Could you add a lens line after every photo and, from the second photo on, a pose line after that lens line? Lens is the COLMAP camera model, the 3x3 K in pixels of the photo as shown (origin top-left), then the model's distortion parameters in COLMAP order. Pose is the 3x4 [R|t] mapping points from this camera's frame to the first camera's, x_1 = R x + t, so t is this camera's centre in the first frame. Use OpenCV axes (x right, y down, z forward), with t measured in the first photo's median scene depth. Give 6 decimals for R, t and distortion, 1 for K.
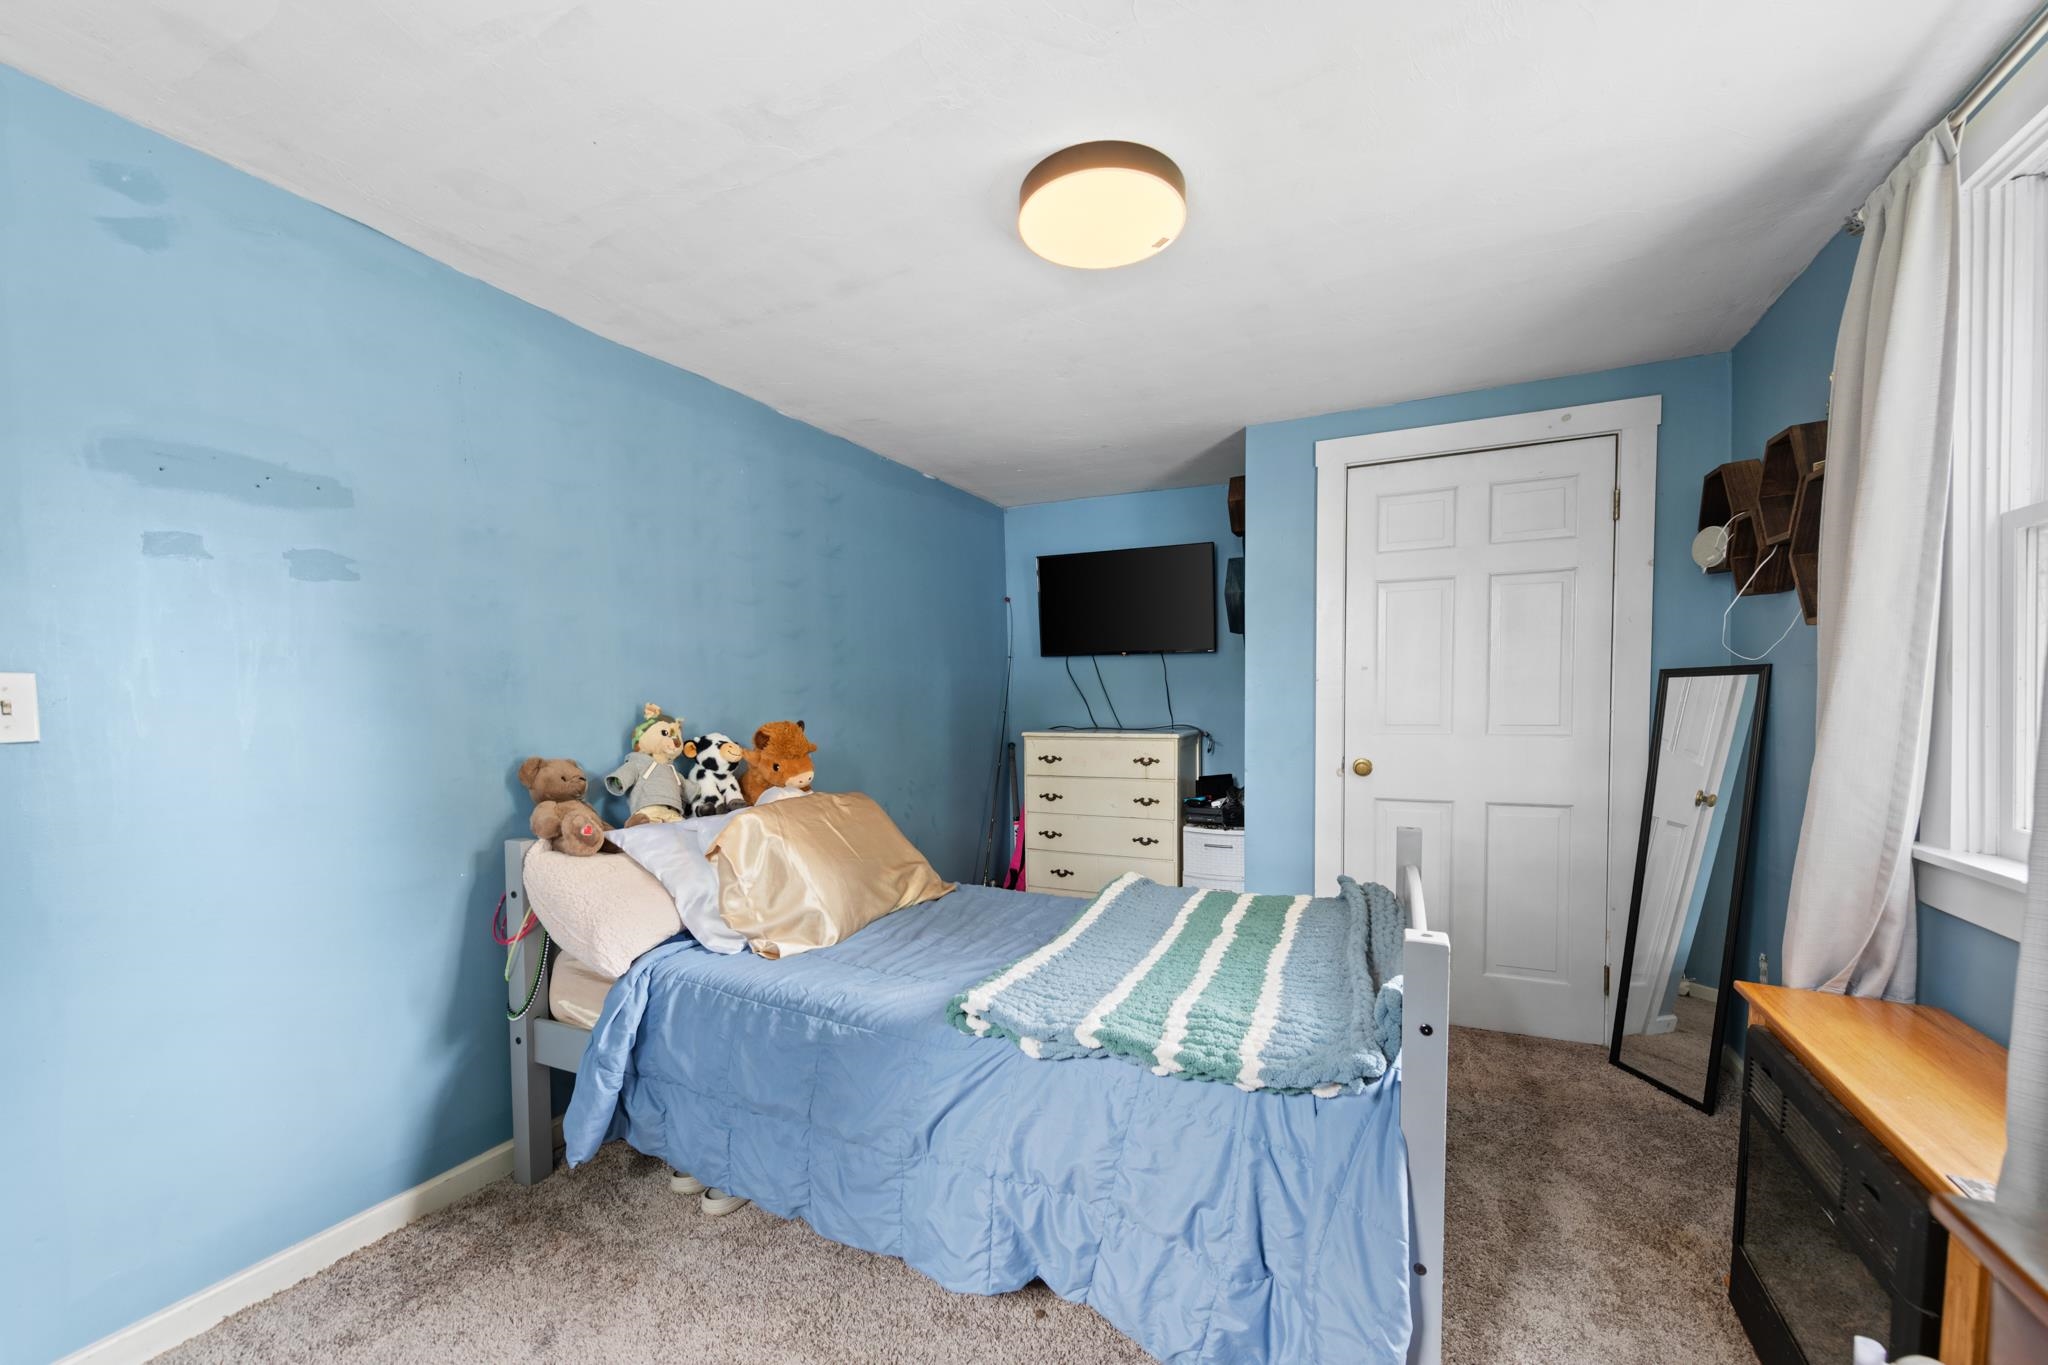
lens RADIAL K [[813.4, 0, 1029.9], [0, 813.4, 735.5], [0, 0, 1]] dist [0.000619, -0.000020]
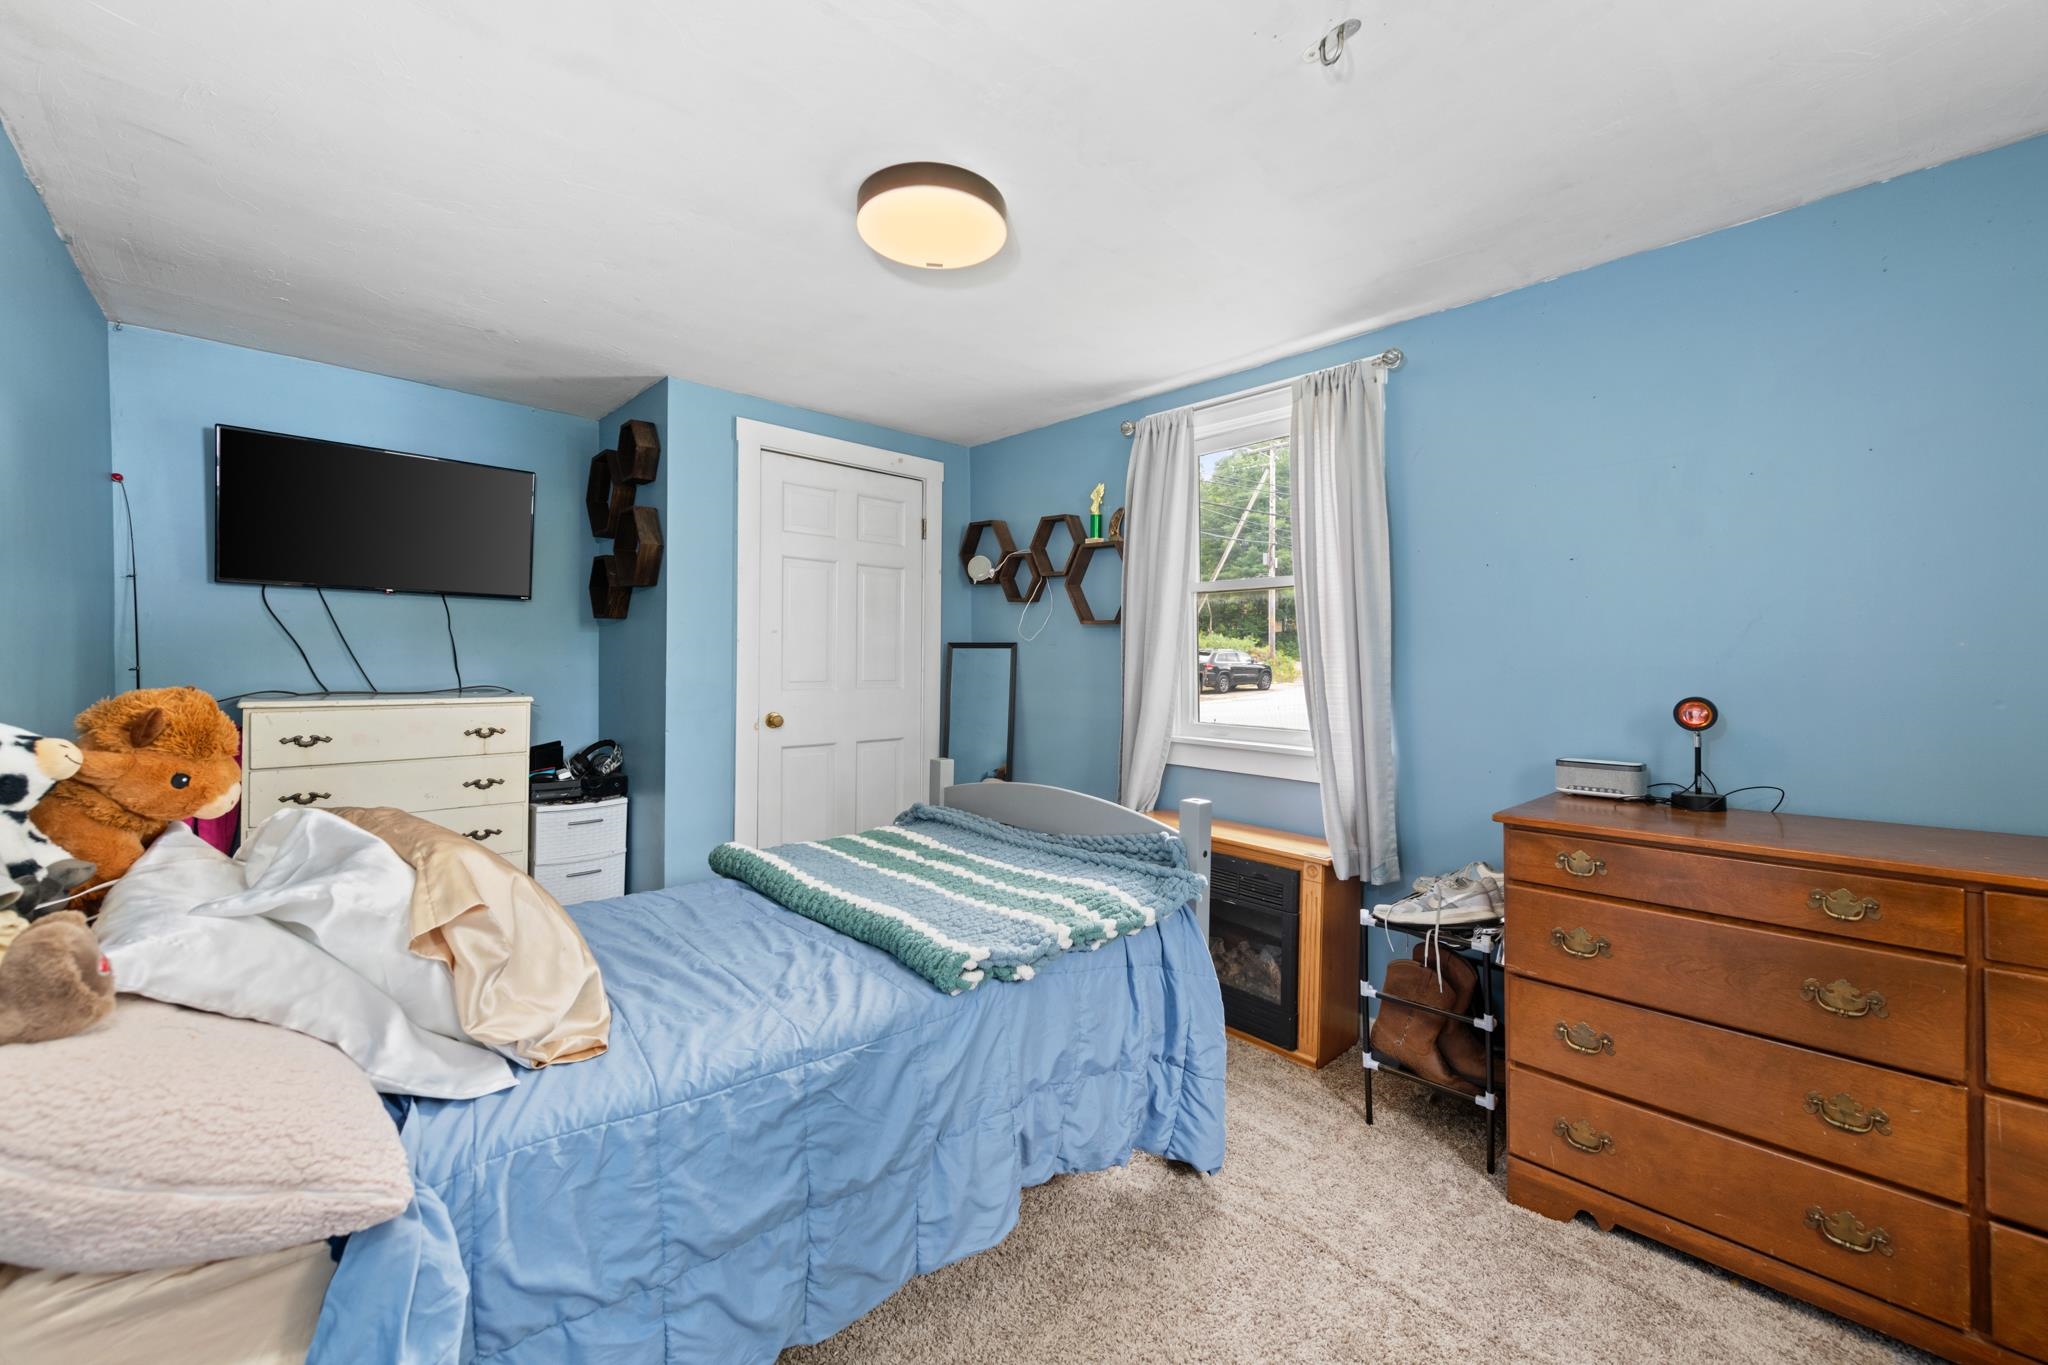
lens RADIAL K [[808.0, 0, 1025.9], [0, 808.0, 659.3], [0, 0, 1]] dist [0.002105, 0.000025]
pose [[0.367707, 0.012695, 0.929855, -0.427194], [0.024434, 0.999430, -0.023307, -0.008835], [-0.929621, 0.031291, 0.367187, 0.236896]]
